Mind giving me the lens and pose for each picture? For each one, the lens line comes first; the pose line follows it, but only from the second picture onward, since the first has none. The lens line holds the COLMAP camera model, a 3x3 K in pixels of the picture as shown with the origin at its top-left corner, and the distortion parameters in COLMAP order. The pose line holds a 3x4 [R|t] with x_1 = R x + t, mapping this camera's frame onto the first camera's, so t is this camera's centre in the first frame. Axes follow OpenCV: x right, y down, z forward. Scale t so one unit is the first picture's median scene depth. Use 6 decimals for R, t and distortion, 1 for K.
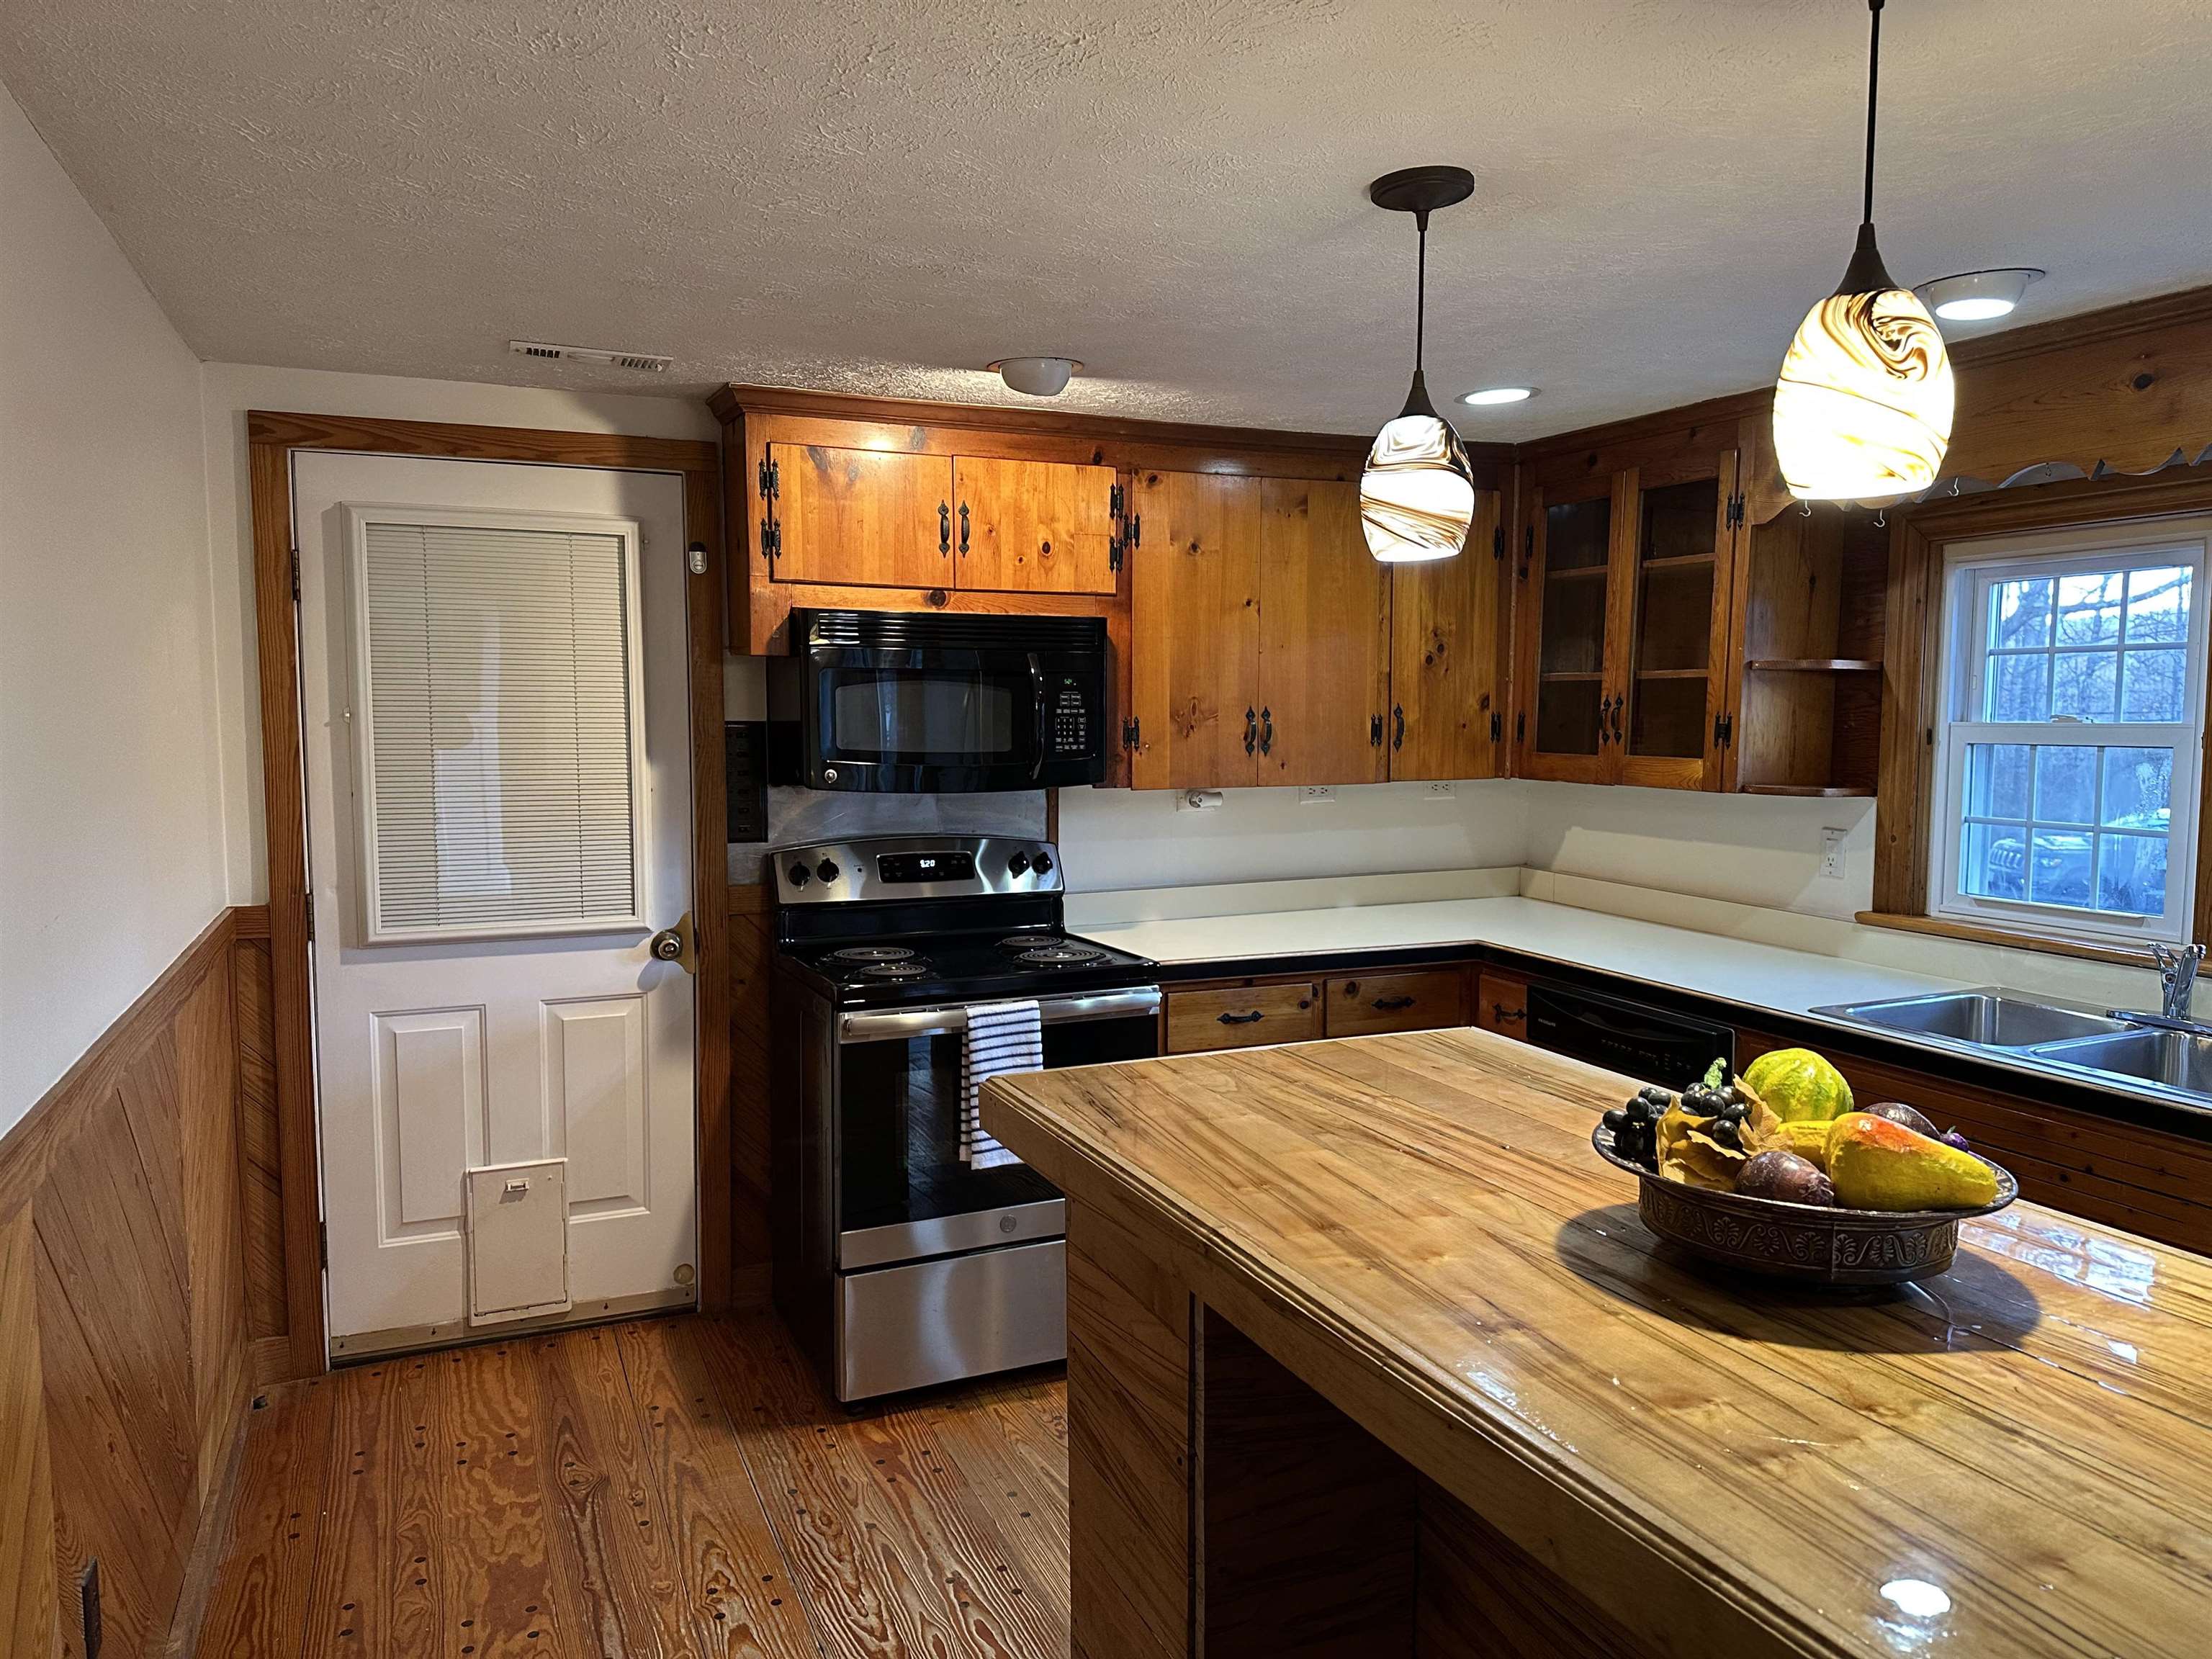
lens RADIAL K [[1552.9, 0, 1113.7], [0, 1552.9, 845.0], [0, 0, 1]] dist [0.076963, -0.090657]
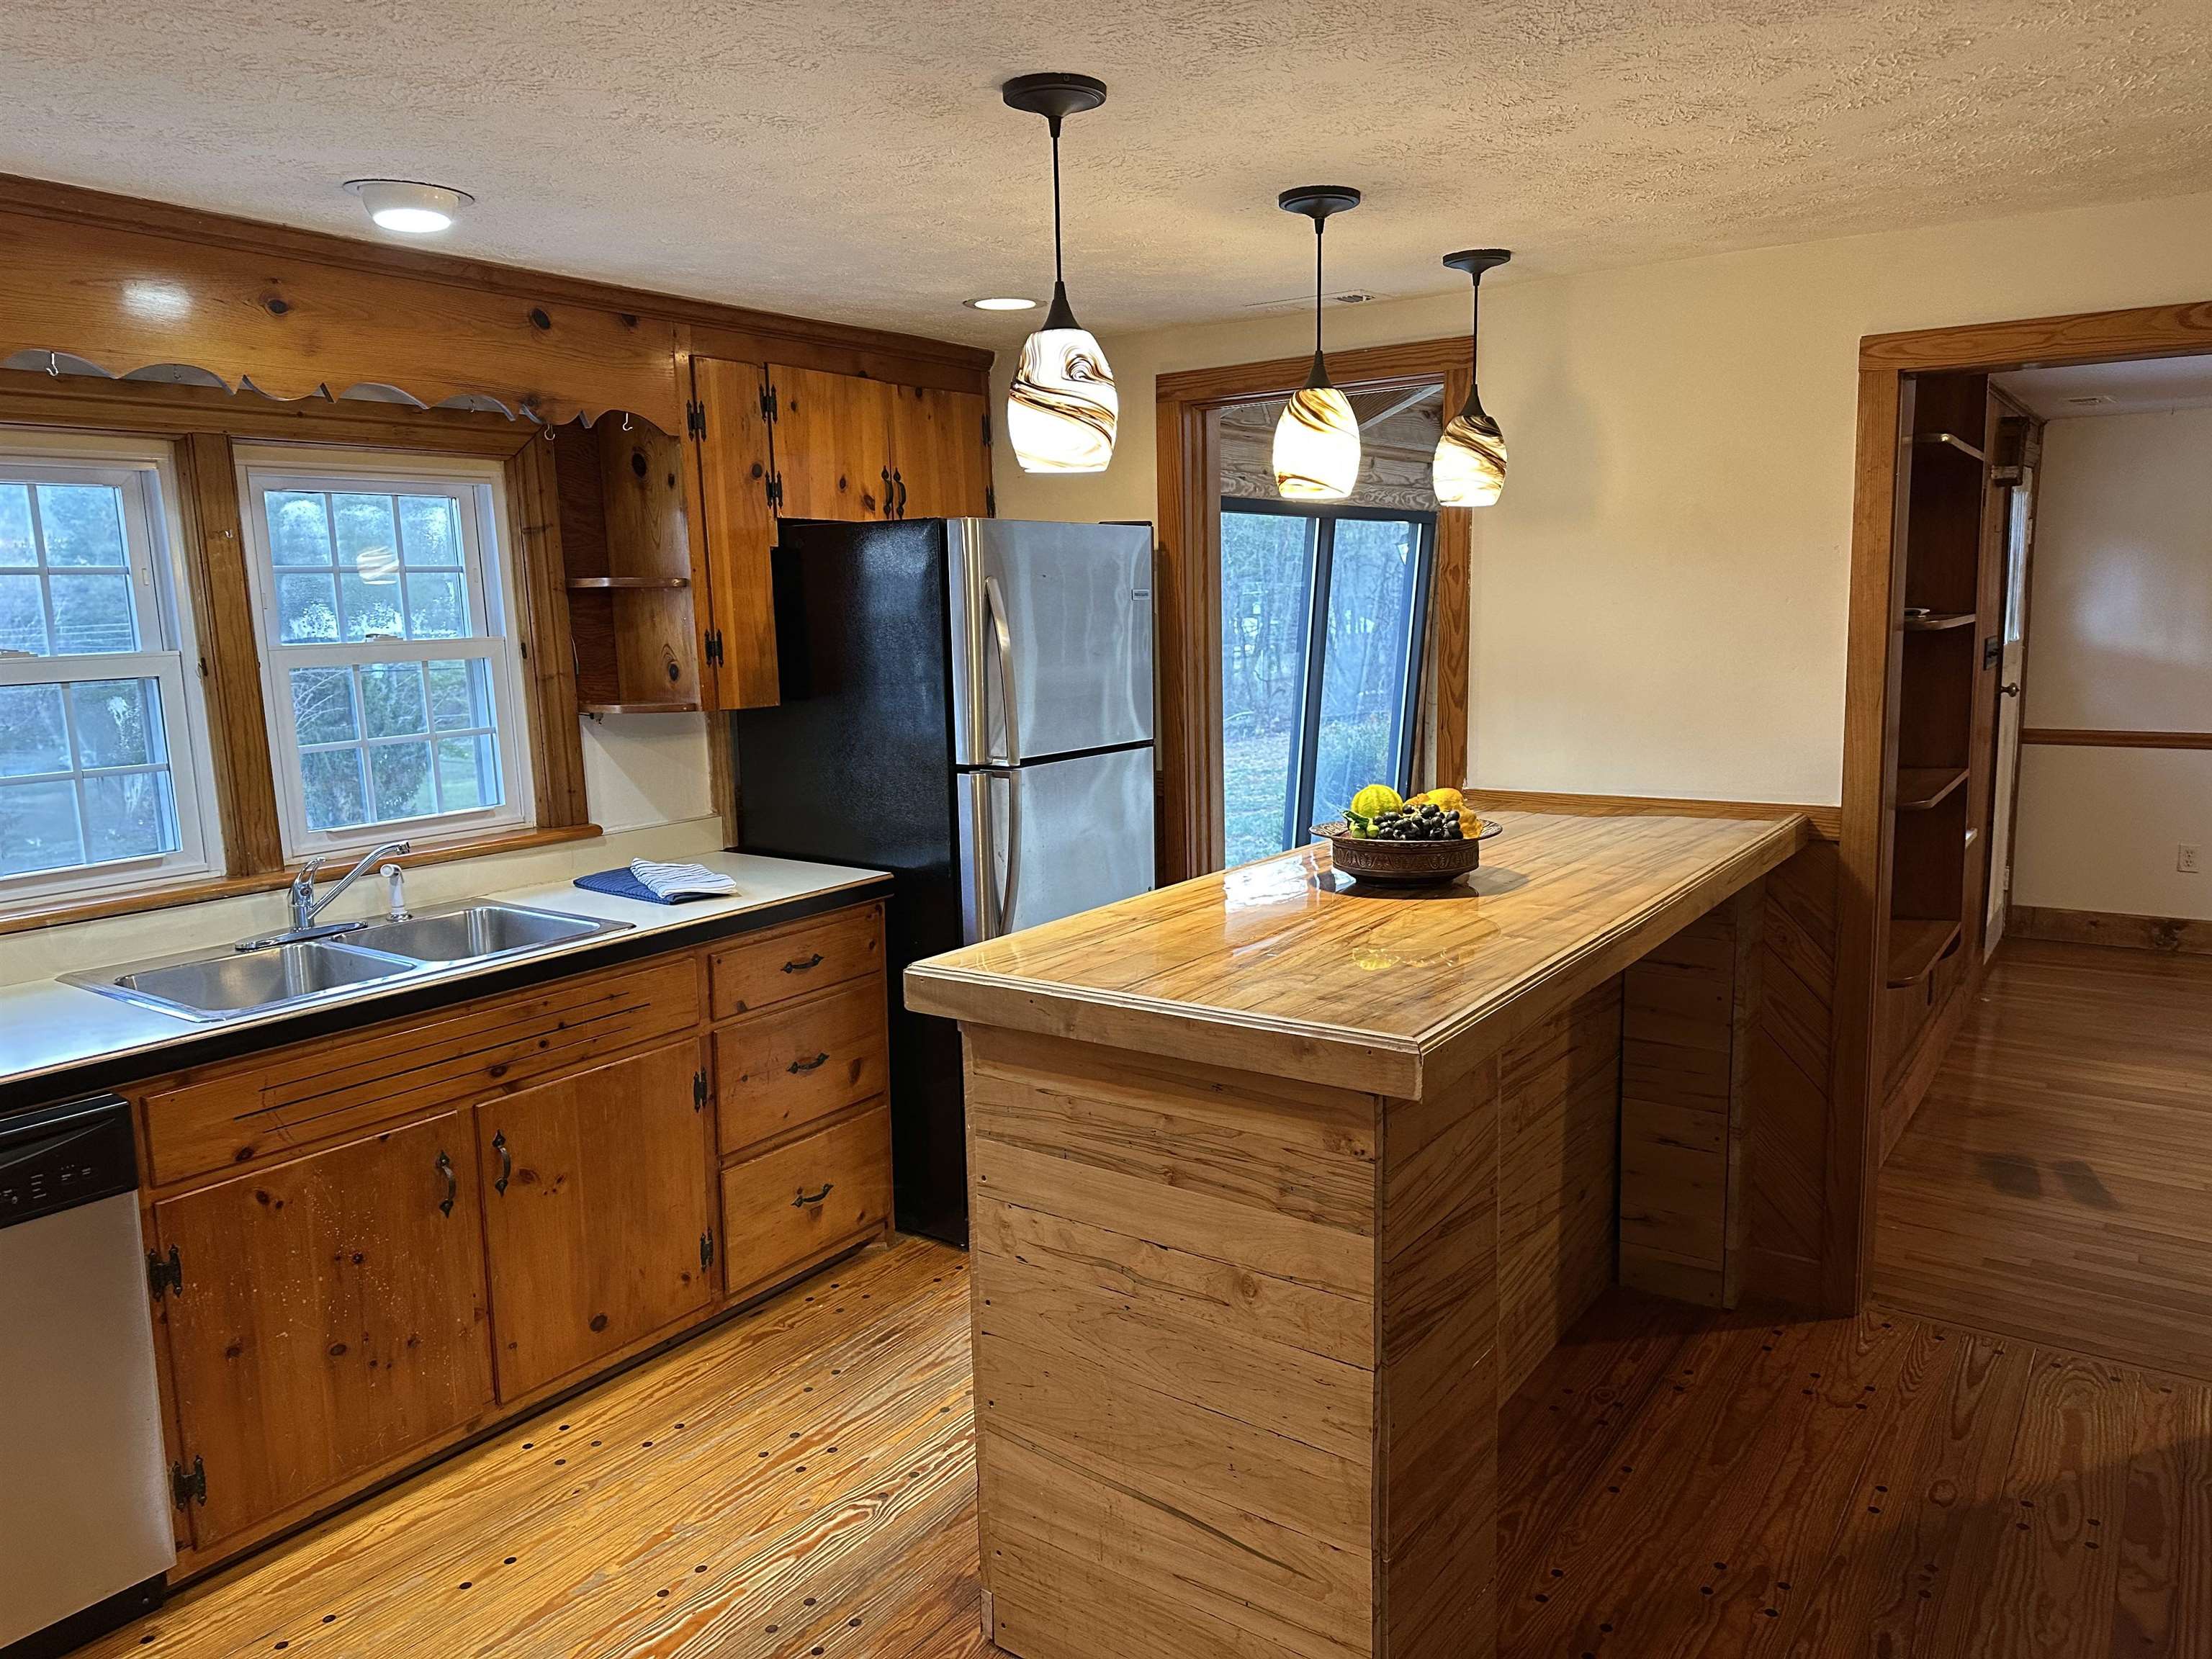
lens RADIAL K [[1552.9, 0, 1101.0], [0, 1552.9, 824.3], [0, 0, 1]] dist [0.076963, -0.090657]
pose [[-0.525669, -0.107497, 0.843870, -0.751998], [0.098804, 0.977555, 0.186074, -0.157727], [-0.844932, 0.181191, -0.503250, 1.662475]]
